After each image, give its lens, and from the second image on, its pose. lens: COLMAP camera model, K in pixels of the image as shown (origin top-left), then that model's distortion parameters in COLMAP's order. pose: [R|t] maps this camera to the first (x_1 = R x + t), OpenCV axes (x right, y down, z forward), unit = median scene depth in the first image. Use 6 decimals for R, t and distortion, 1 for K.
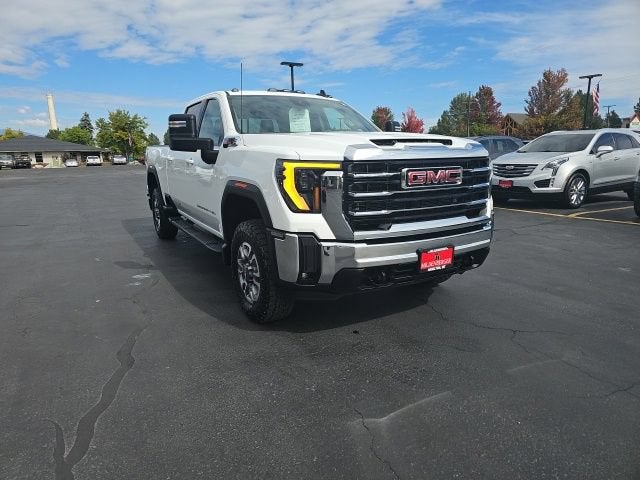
lens RADIAL K [[418.4, 0, 311.5], [0, 418.4, 237.3], [0, 0, 1]] dist [0.064044, -0.051849]
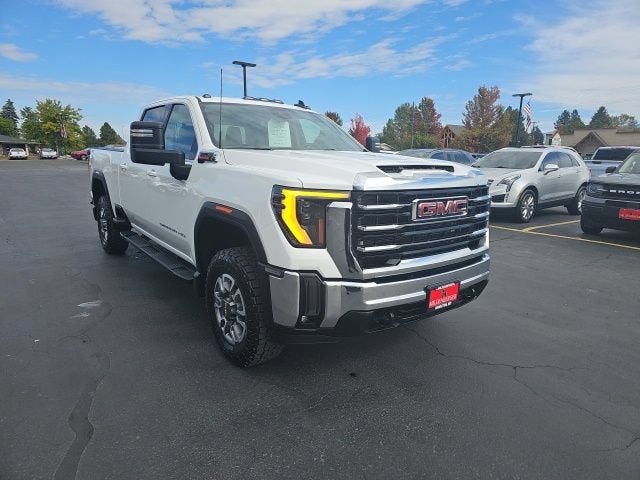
lens RADIAL K [[418.4, 0, 323.3], [0, 418.4, 234.5], [0, 0, 1]] dist [0.064044, -0.051849]
pose [[0.988440, 0.008556, 0.151372, -0.037992], [-0.006934, 0.999913, -0.011235, -0.025310], [-0.151455, 0.010056, 0.988413, 0.043484]]
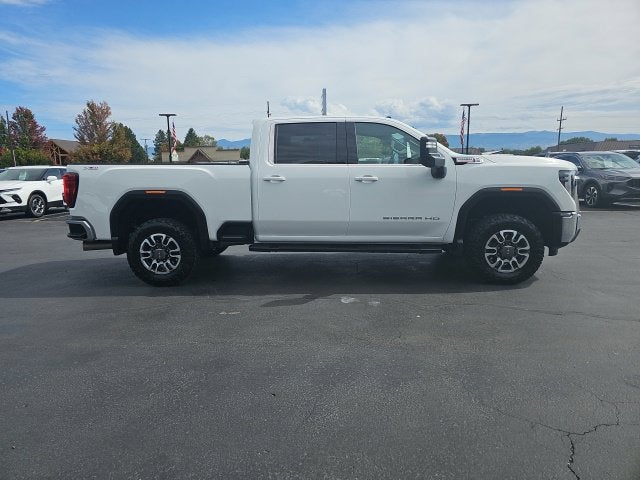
lens RADIAL K [[418.4, 0, 309.8], [0, 418.4, 232.4], [0, 0, 1]] dist [0.064044, -0.051849]
pose [[0.537059, -0.118049, 0.835243, -0.706113], [0.178575, 0.983629, 0.024198, -0.054997], [-0.824426, 0.136157, 0.549348, 0.313527]]
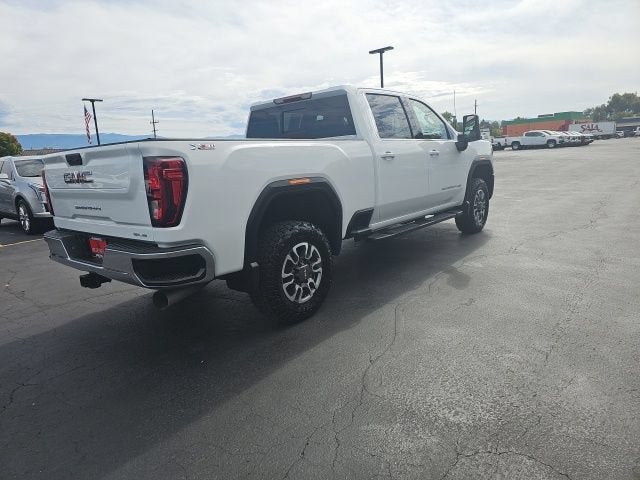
lens RADIAL K [[418.0, 0, 307.2], [0, 418.0, 238.5], [0, 0, 1]] dist [0.057669, -0.042683]
pose [[-0.337762, -0.147868, 0.929544, -0.695852], [0.255508, 0.936094, 0.241752, -0.180929], [-0.905888, 0.319161, -0.278395, 0.945449]]
